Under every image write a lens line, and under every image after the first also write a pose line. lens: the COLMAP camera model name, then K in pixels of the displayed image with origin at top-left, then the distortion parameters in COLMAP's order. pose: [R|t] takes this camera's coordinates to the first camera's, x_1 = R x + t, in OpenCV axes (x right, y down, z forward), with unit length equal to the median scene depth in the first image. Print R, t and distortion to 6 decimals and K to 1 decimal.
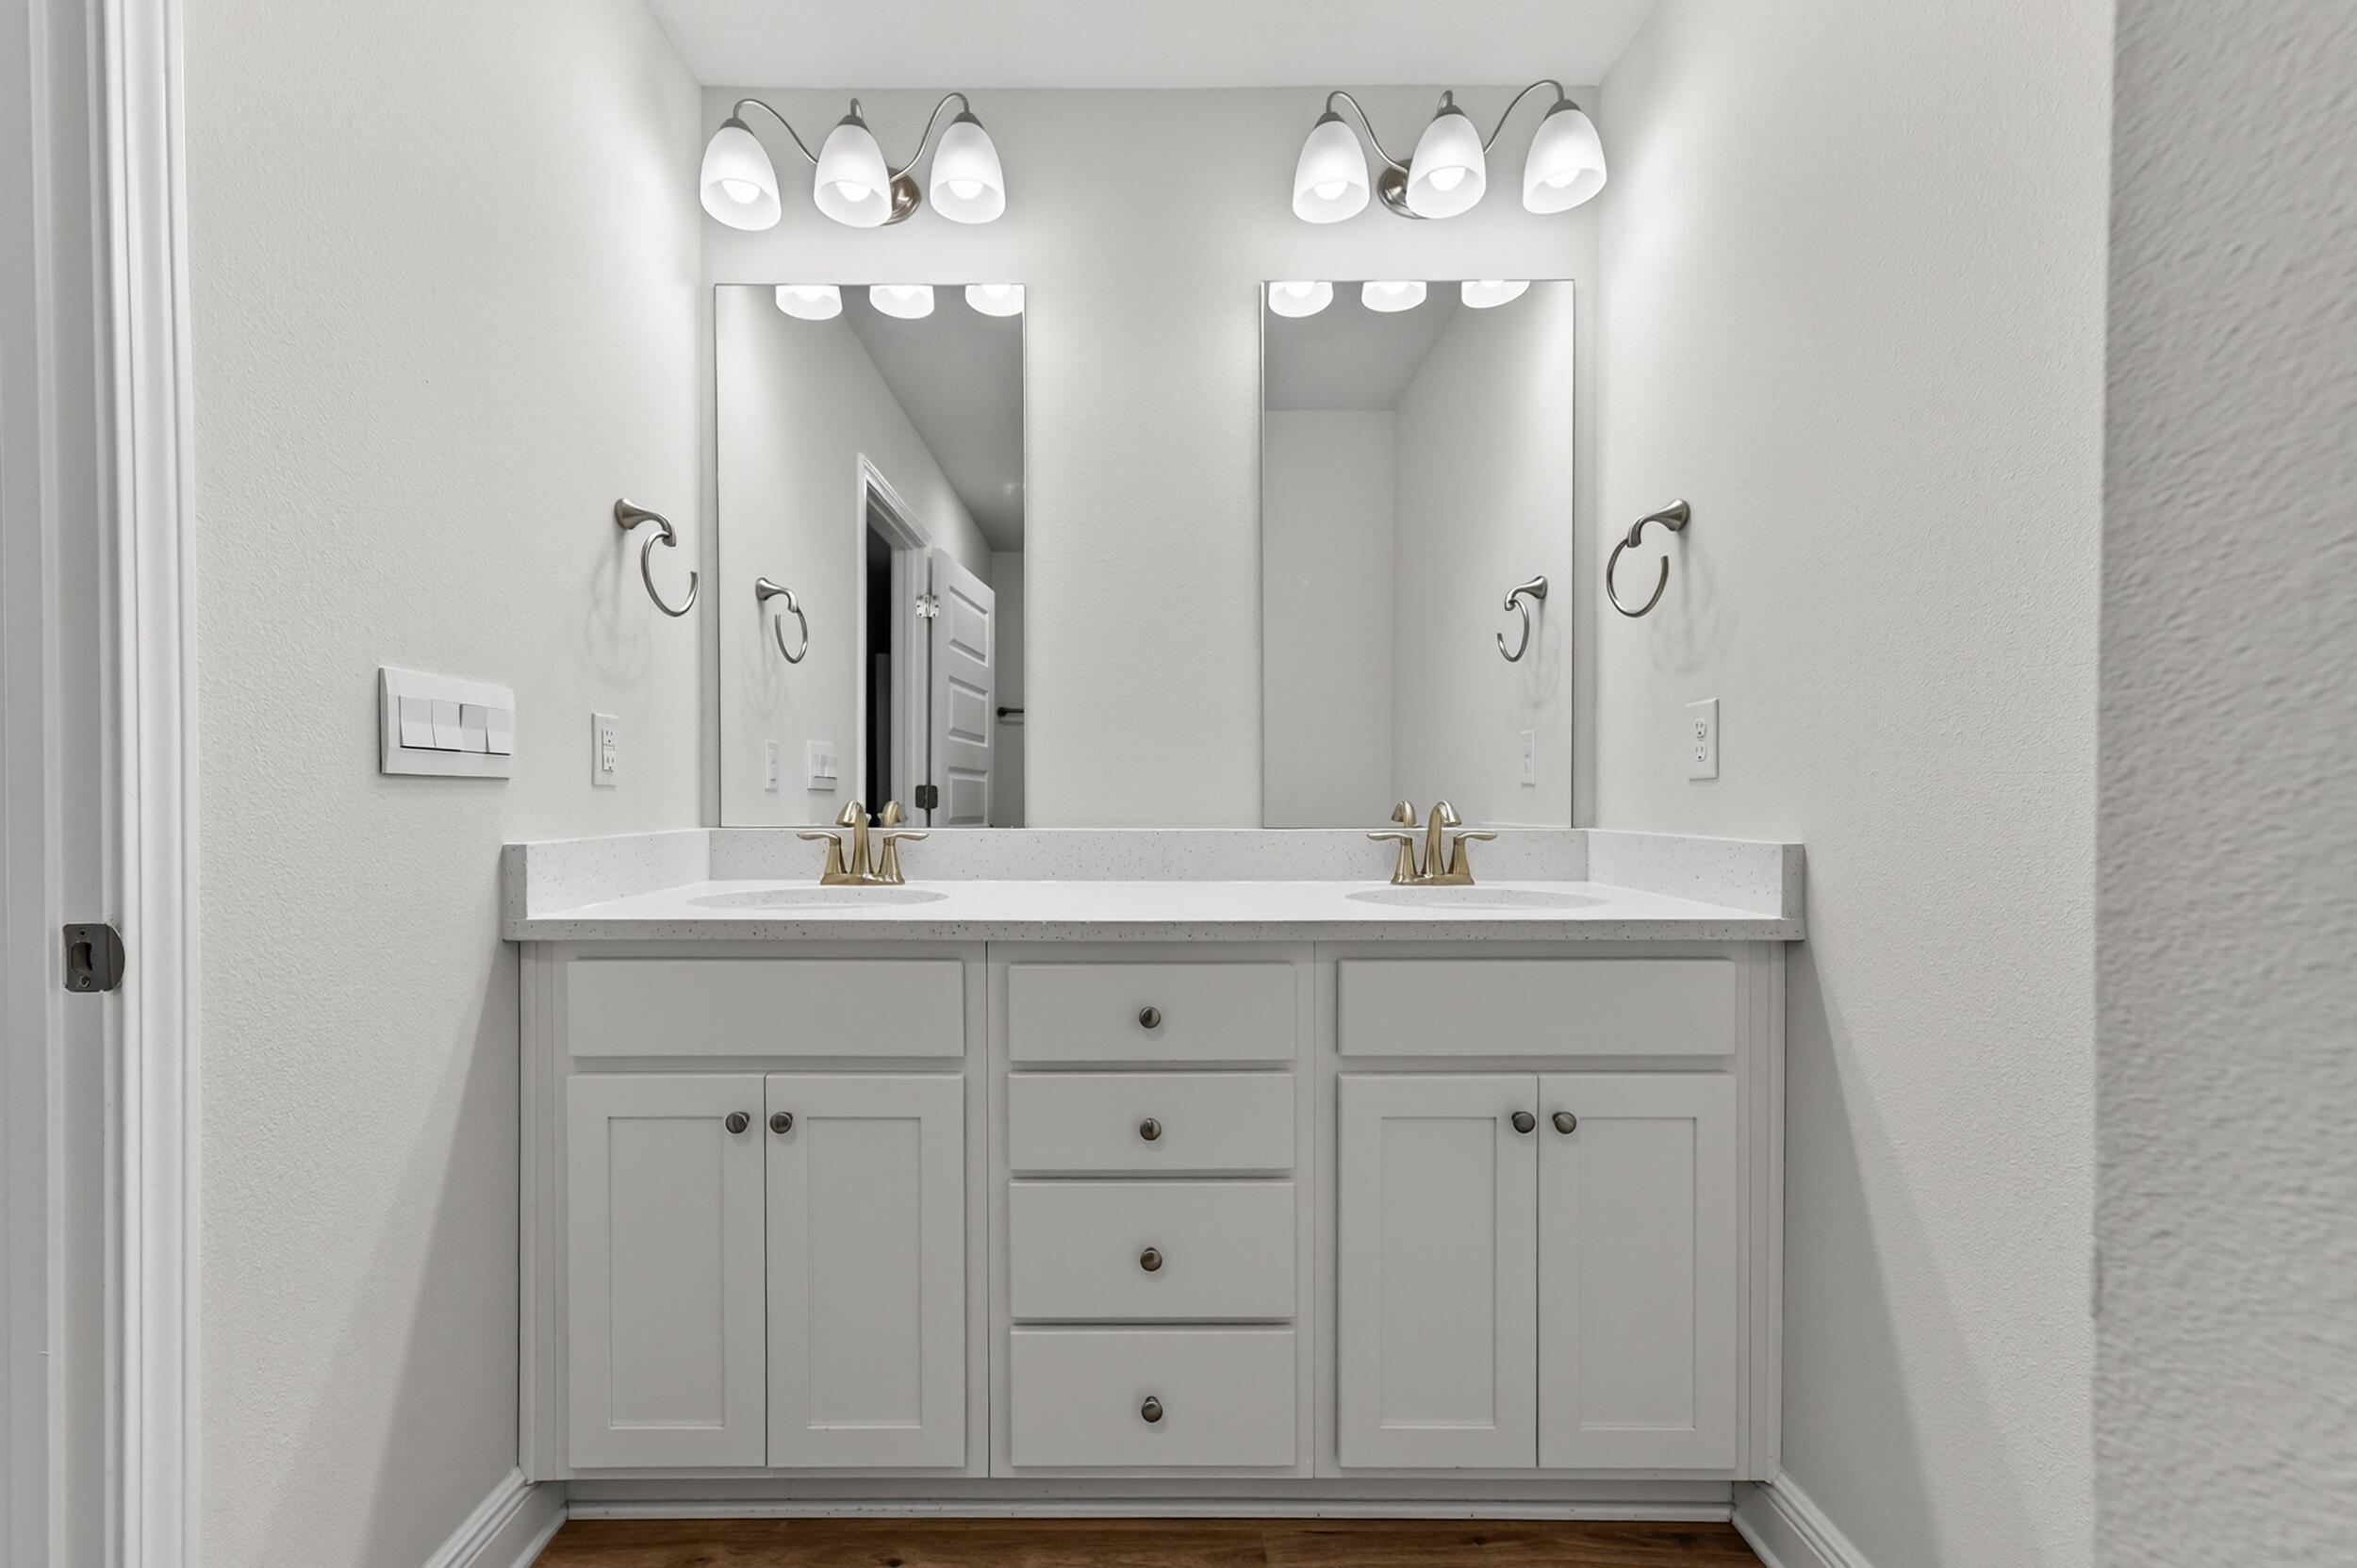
lens RADIAL K [[974.5, 0, 1170.8], [0, 974.5, 796.9], [0, 0, 1]] dist [0.002163, 0.000496]
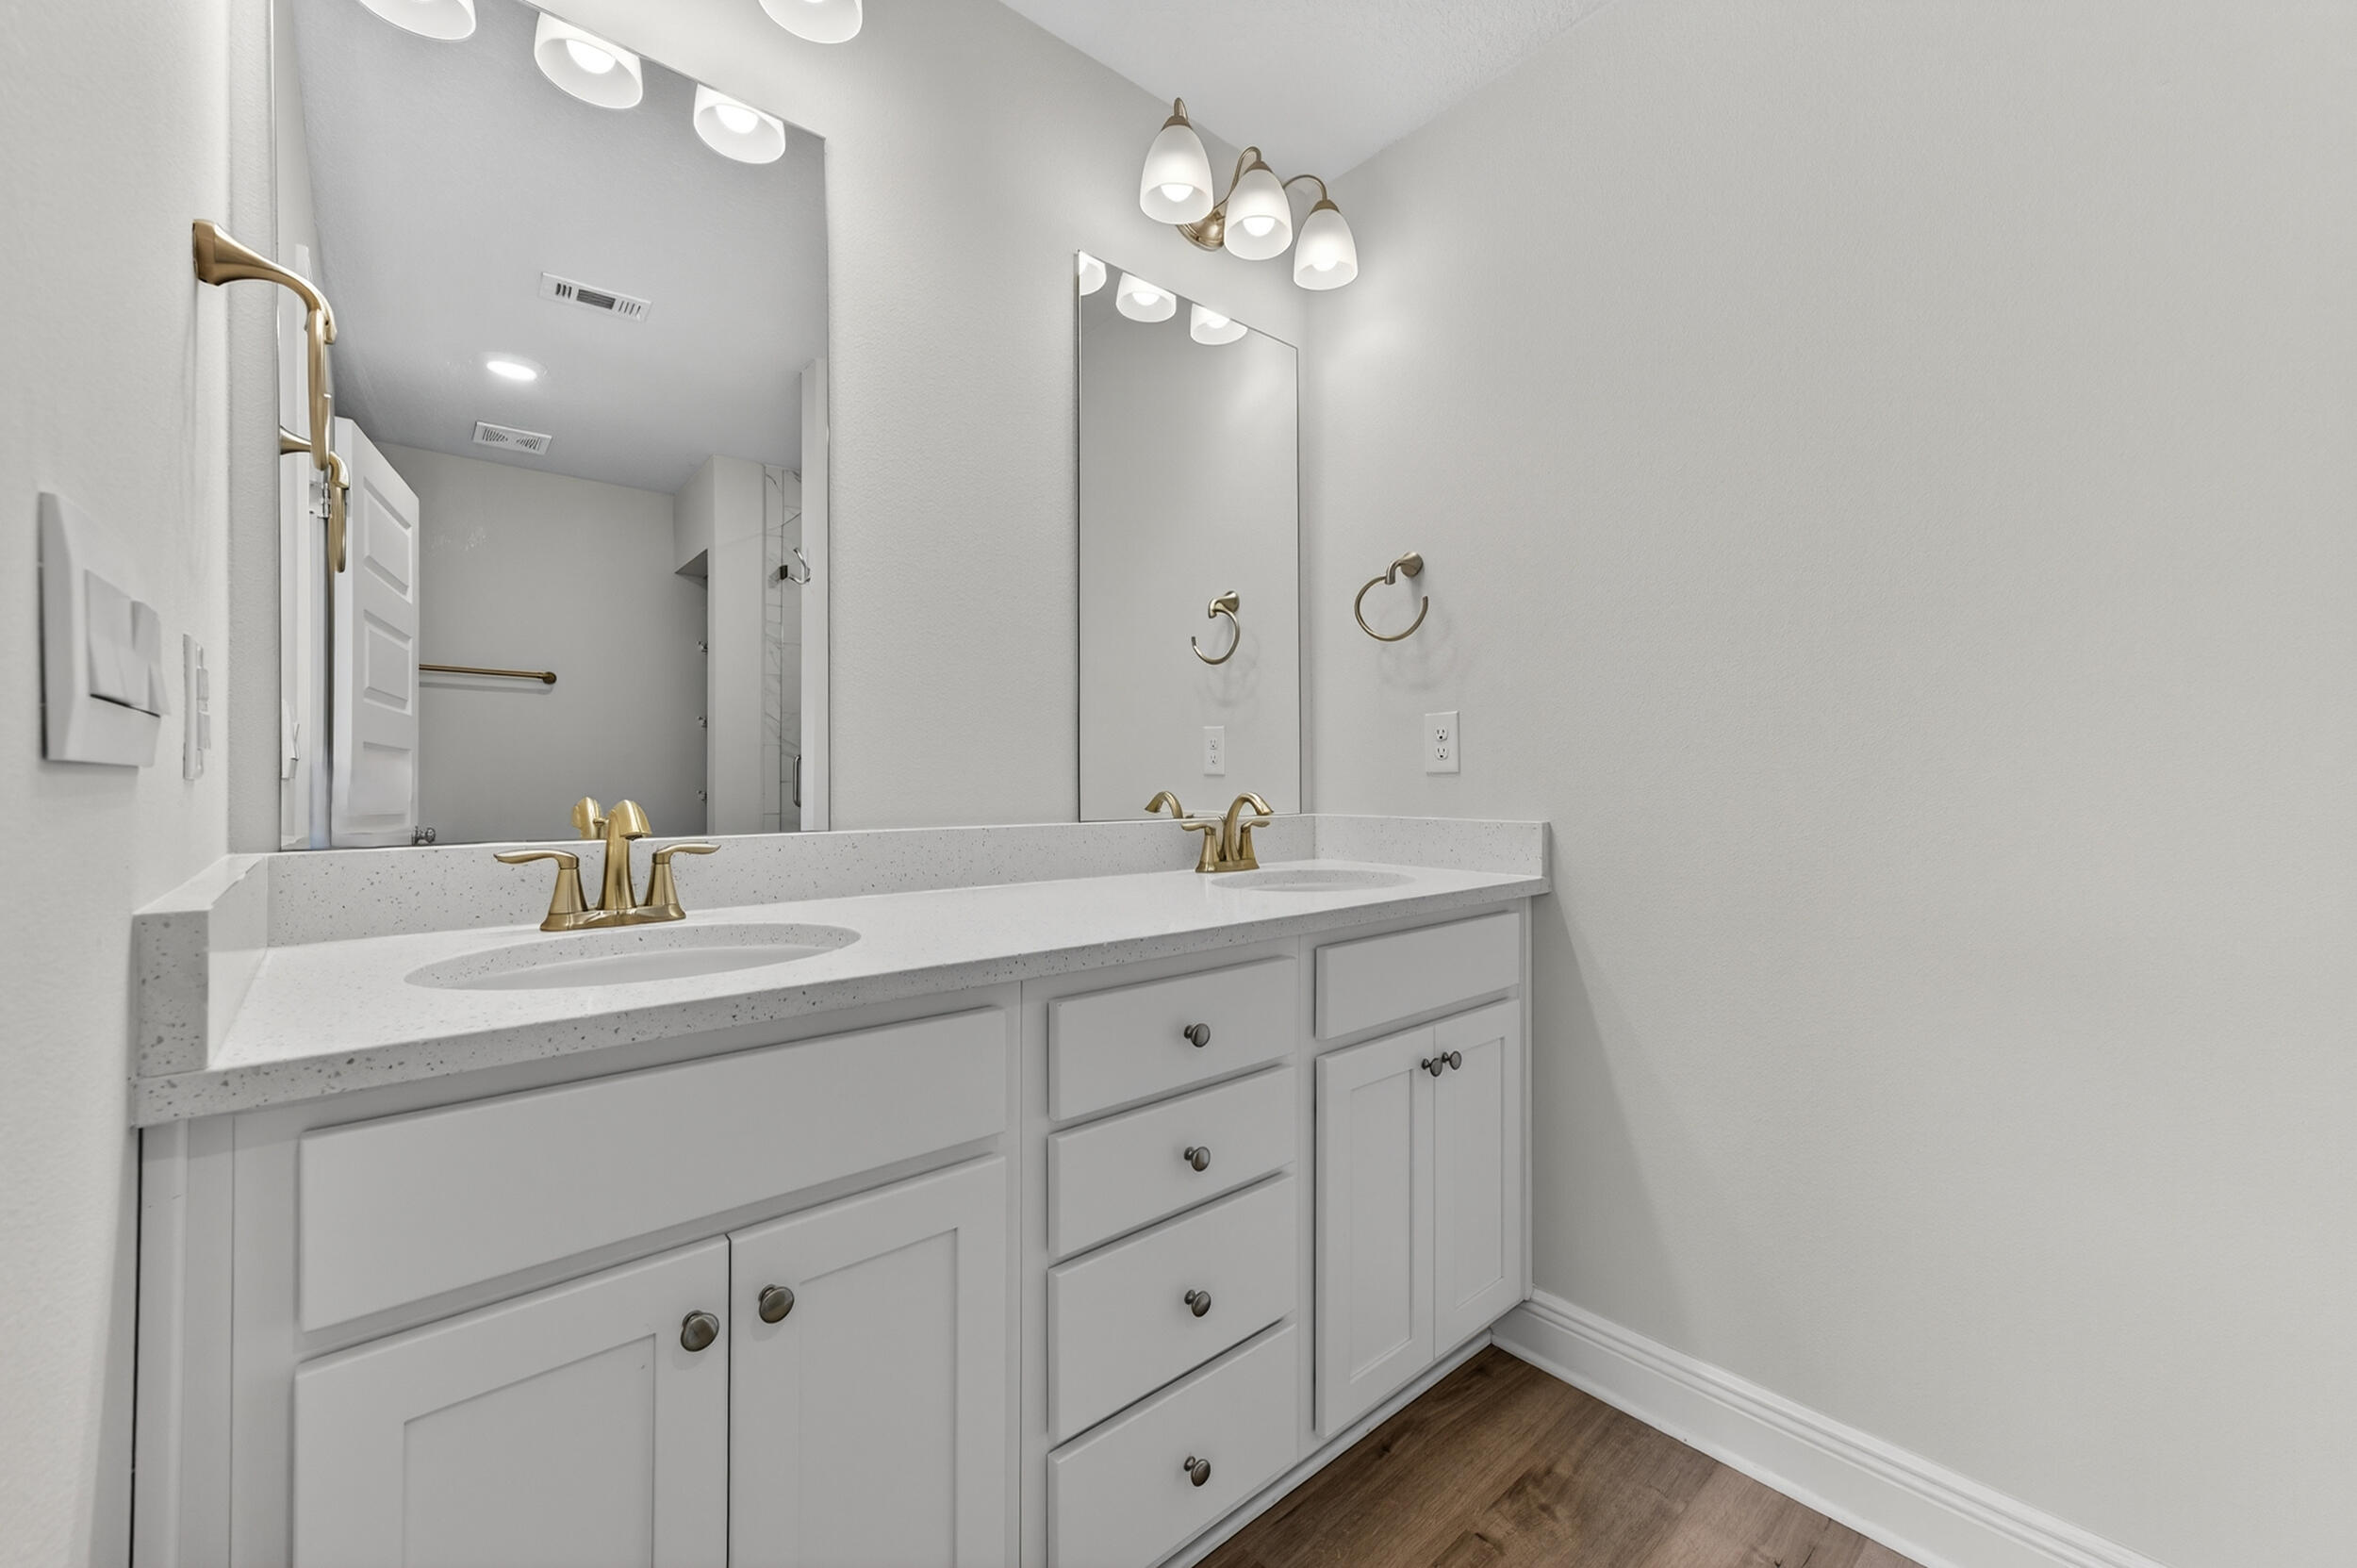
lens RADIAL K [[934.9, 0, 1181.2], [0, 934.9, 772.6], [0, 0, 1]] dist [-0.001926, 0.000852]
pose [[0.753117, 0.003808, 0.657875, -0.497600], [0.000711, 0.999978, -0.006602, -0.011614], [-0.657886, 0.005440, 0.753098, 0.291529]]
